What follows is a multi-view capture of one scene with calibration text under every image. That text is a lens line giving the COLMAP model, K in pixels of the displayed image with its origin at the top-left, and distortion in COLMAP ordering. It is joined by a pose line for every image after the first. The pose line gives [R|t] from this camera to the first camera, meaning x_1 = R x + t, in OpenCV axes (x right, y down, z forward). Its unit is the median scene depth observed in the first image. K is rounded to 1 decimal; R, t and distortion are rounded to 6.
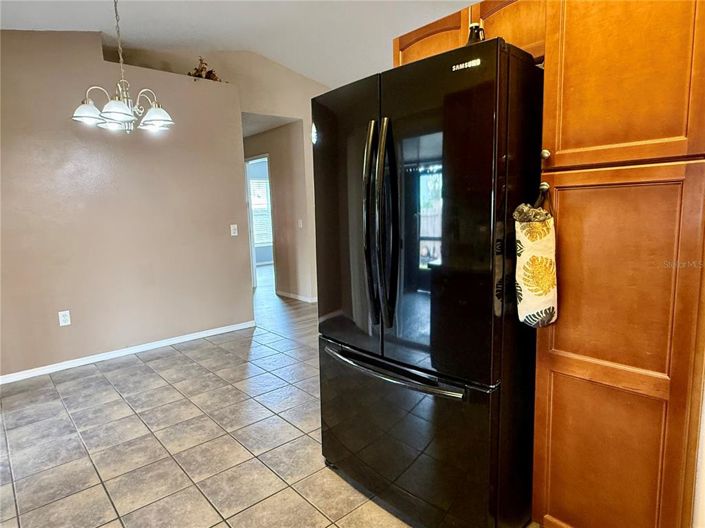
lens RADIAL K [[423.8, 0, 354.6], [0, 423.8, 264.9], [0, 0, 1]] dist [-0.010998, 0.000754]
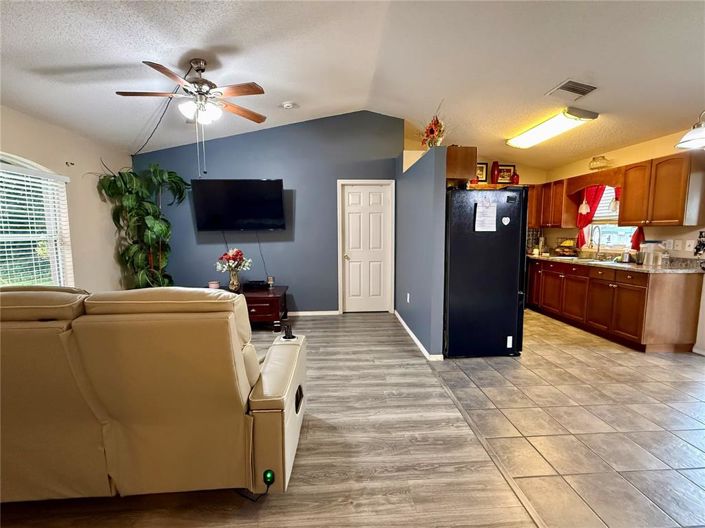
lens RADIAL K [[313.8, 0, 353.6], [0, 313.8, 266.4], [0, 0, 1]] dist [-0.002136, 0.001450]
pose [[-0.783391, -0.033005, 0.620652, -0.276808], [0.109603, 0.975604, 0.190223, -0.260403], [-0.611789, 0.217044, -0.760662, 1.924901]]
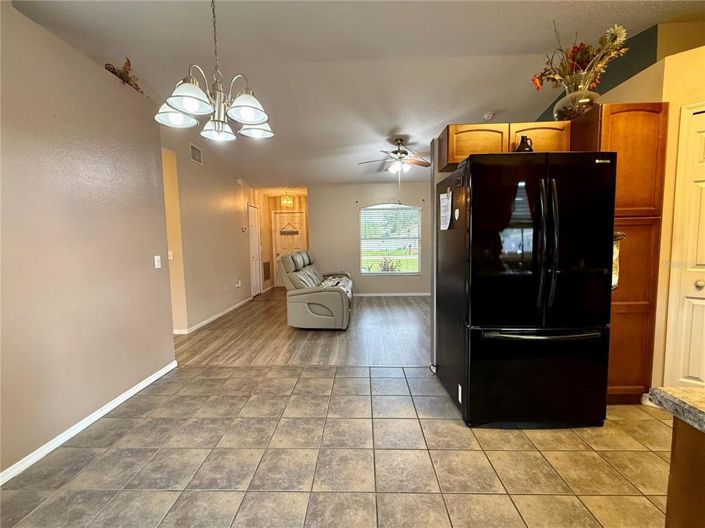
lens RADIAL K [[313.8, 0, 351.2], [0, 313.8, 265.3], [0, 0, 1]] dist [-0.002136, 0.001450]
pose [[0.690558, -0.041401, 0.722091, -0.745515], [0.093858, 0.995048, -0.032709, -0.024590], [-0.717161, 0.090361, 0.691024, 0.401144]]
